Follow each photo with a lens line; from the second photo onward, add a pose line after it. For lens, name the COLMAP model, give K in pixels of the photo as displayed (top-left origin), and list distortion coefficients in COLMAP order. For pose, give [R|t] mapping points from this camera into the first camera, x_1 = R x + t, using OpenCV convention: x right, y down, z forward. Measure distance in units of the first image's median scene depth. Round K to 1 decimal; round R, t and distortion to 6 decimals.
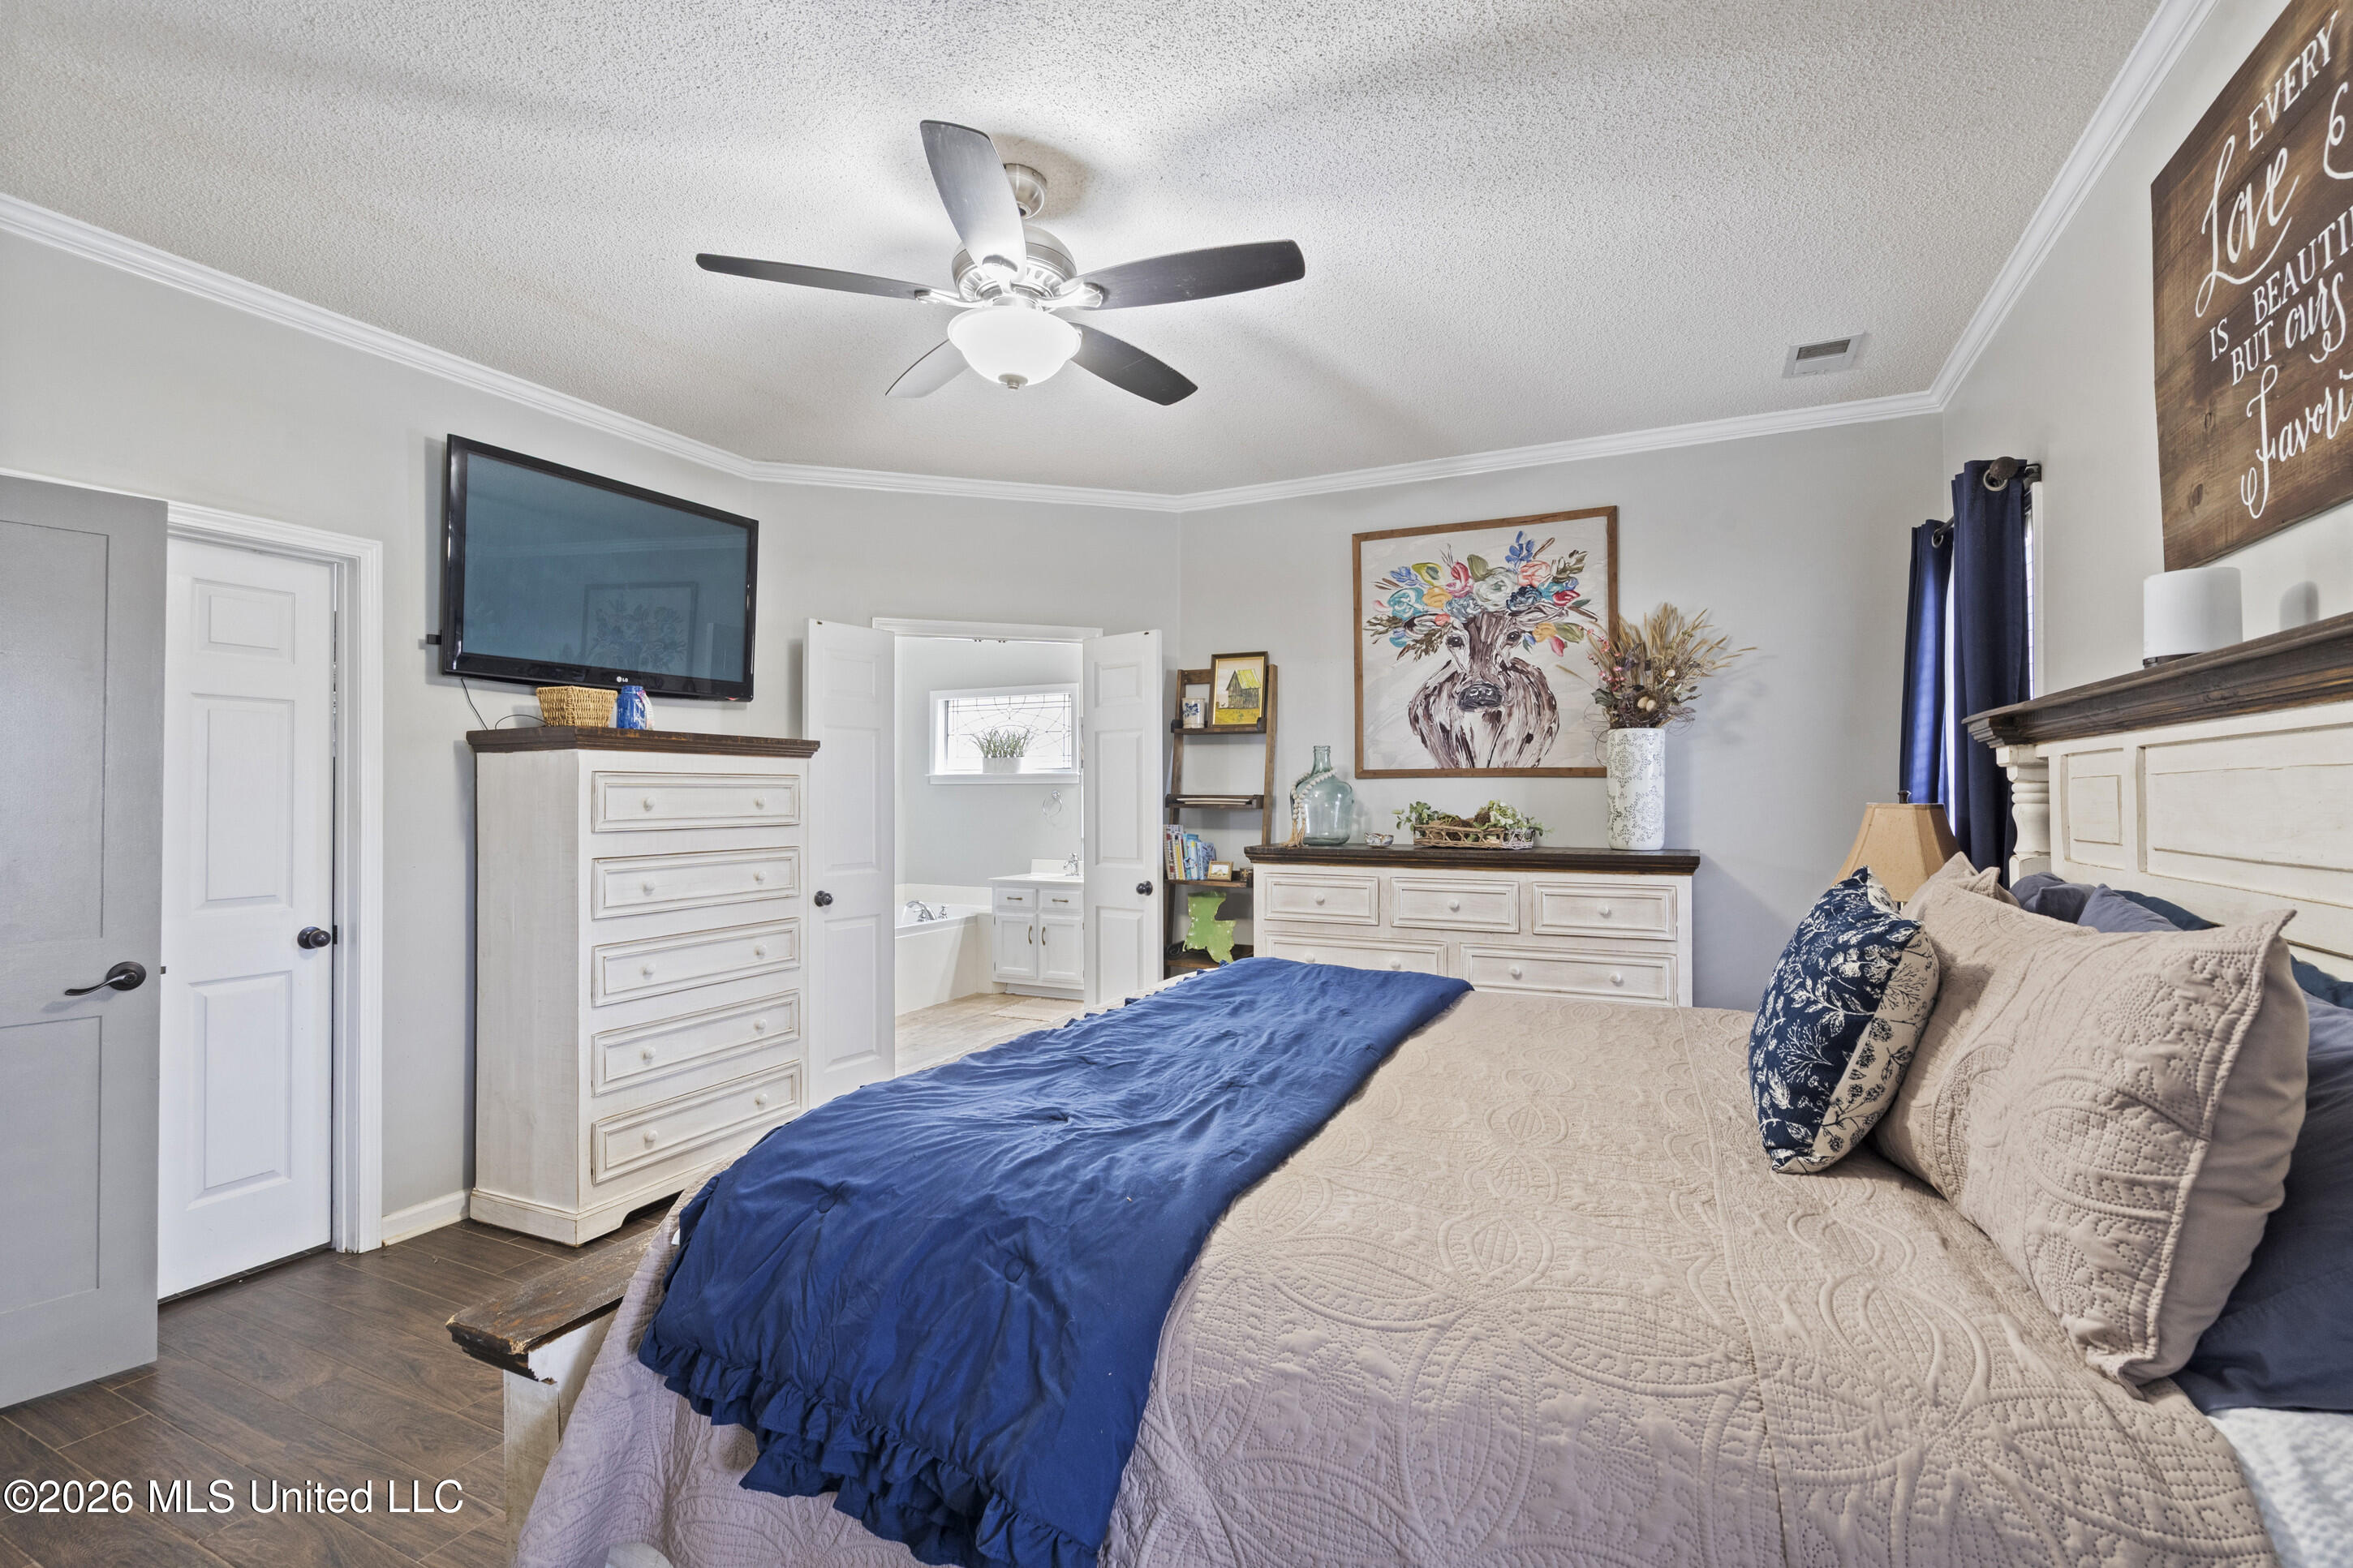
lens RADIAL K [[1081.7, 0, 1173.1], [0, 1081.7, 785.1], [0, 0, 1]] dist [0.000989, -0.000176]
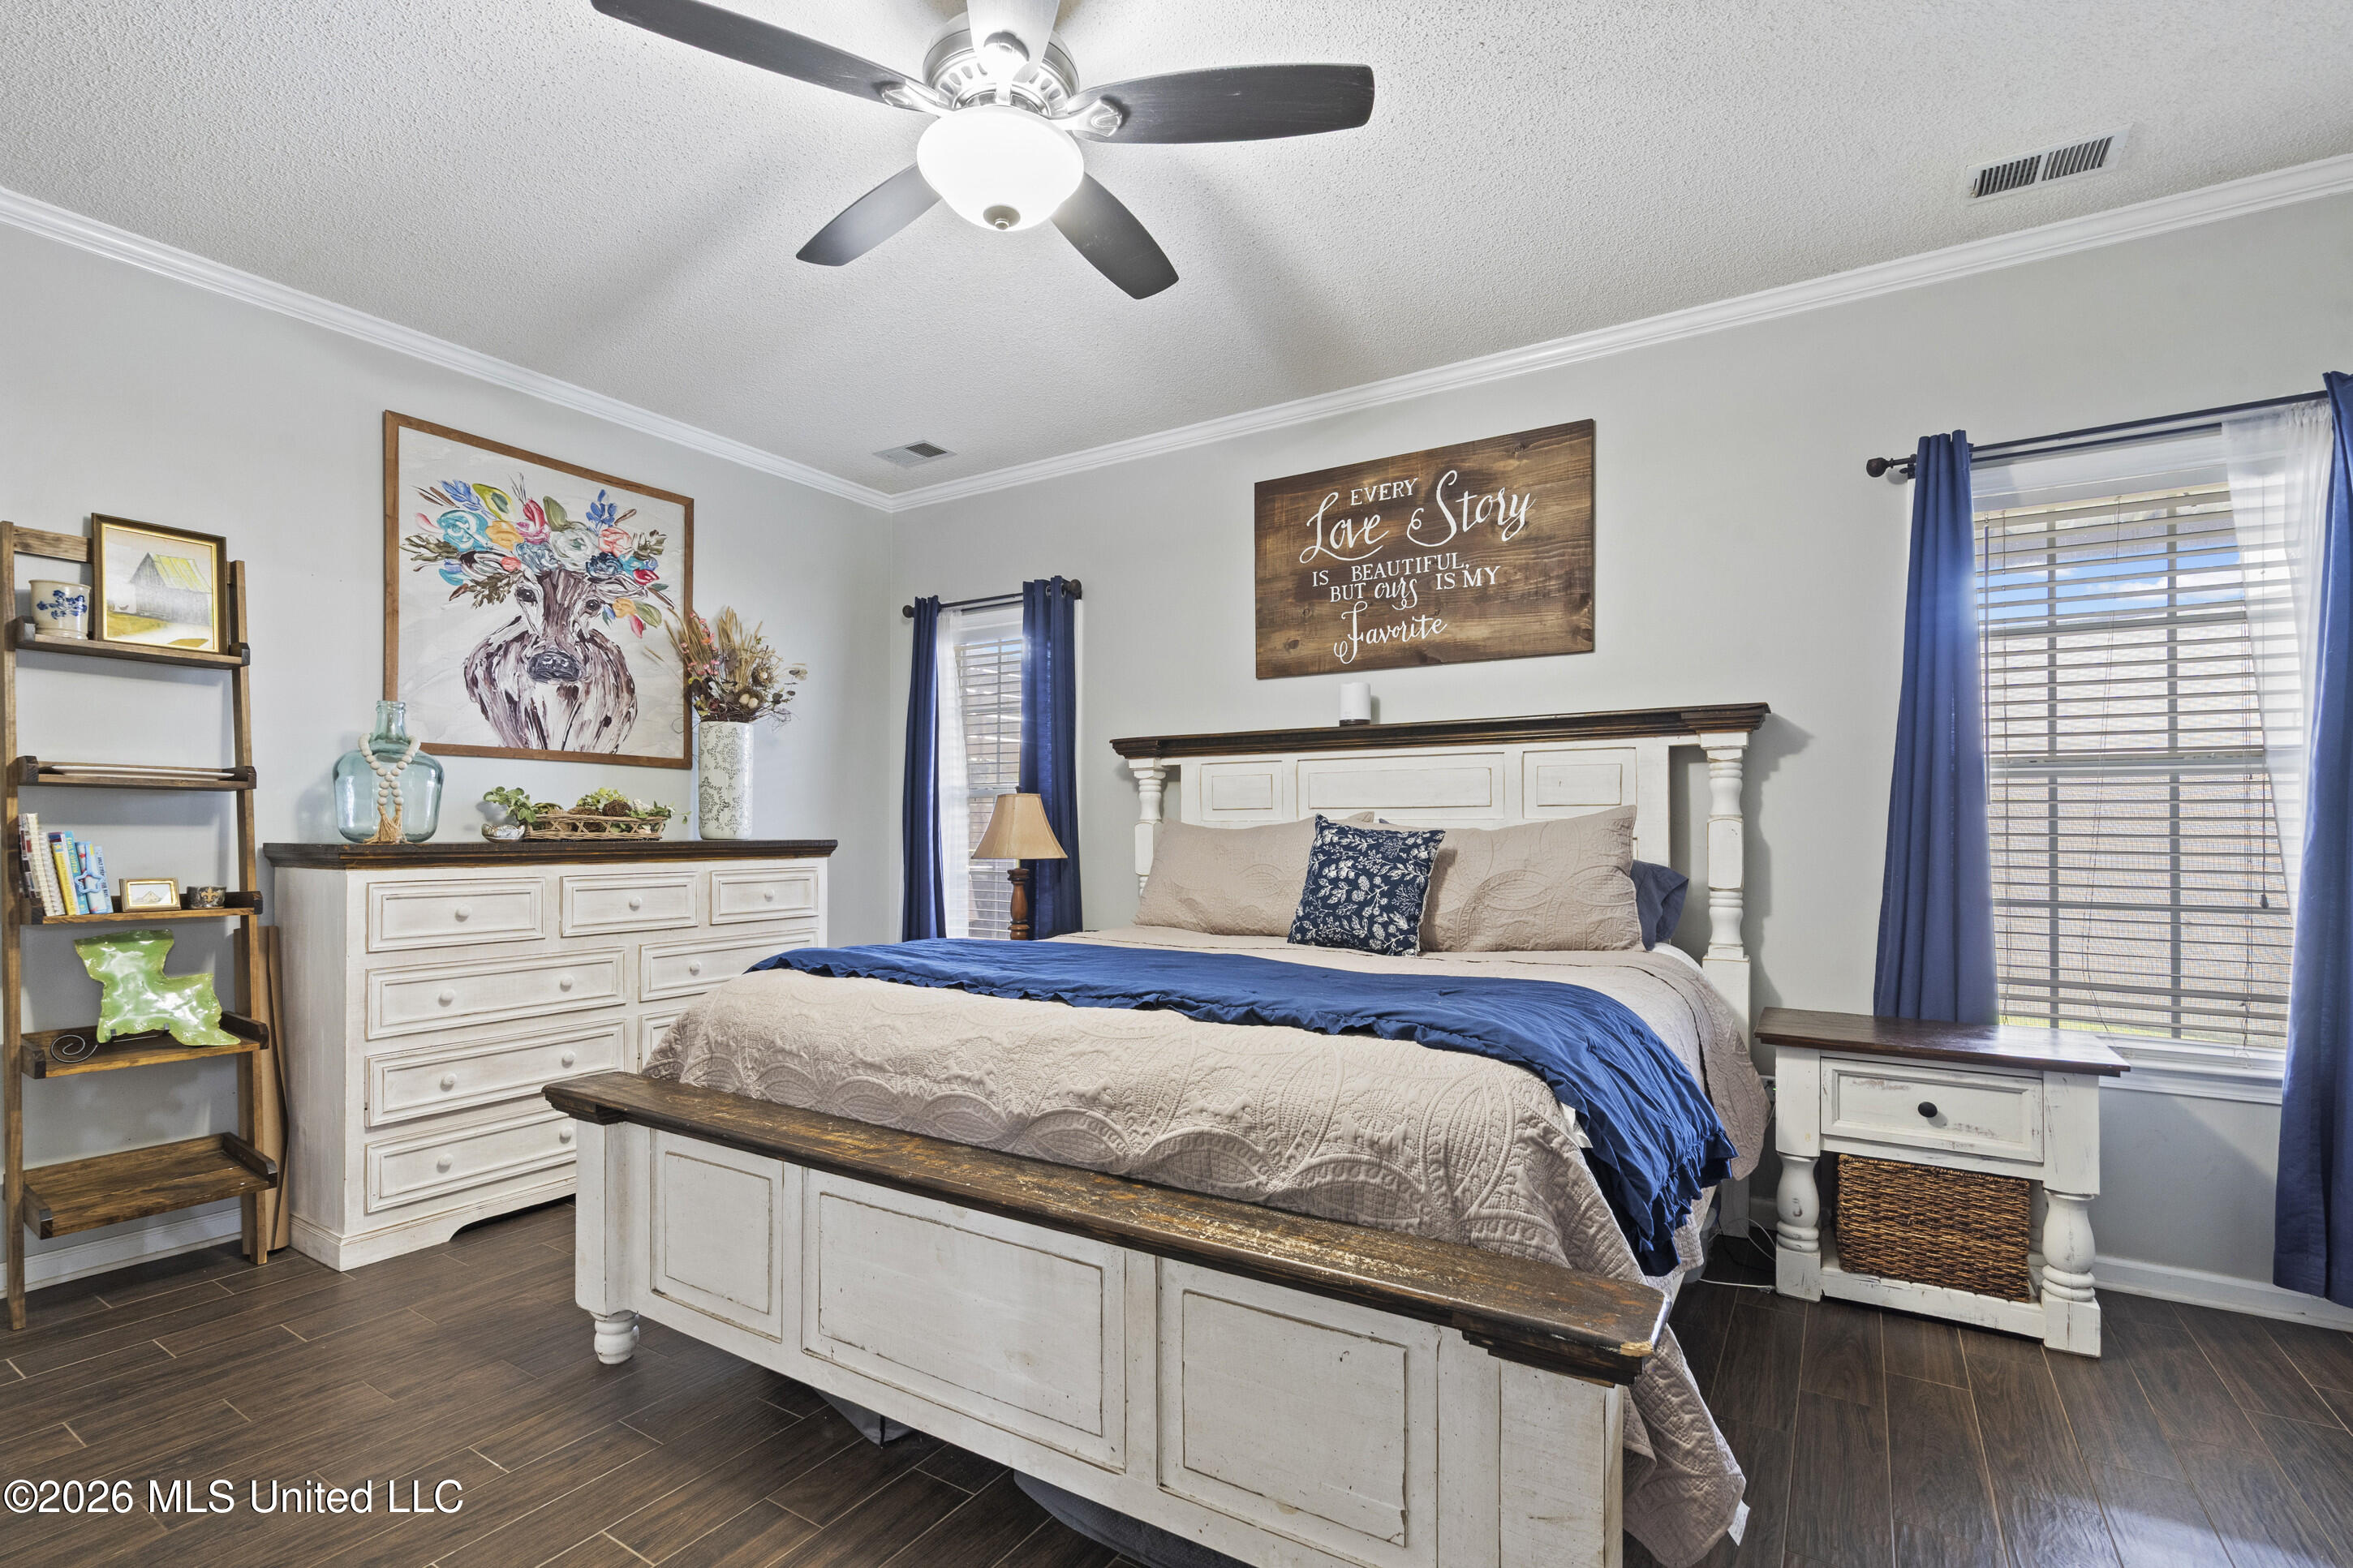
lens RADIAL K [[1081.7, 0, 1164.6], [0, 1081.7, 826.8], [0, 0, 1]] dist [0.000989, -0.000176]
pose [[0.115296, 0.003758, 0.993324, -0.511893], [-0.009511, 0.999951, -0.002679, 0.042603], [-0.993286, -0.009139, 0.115326, 0.426539]]
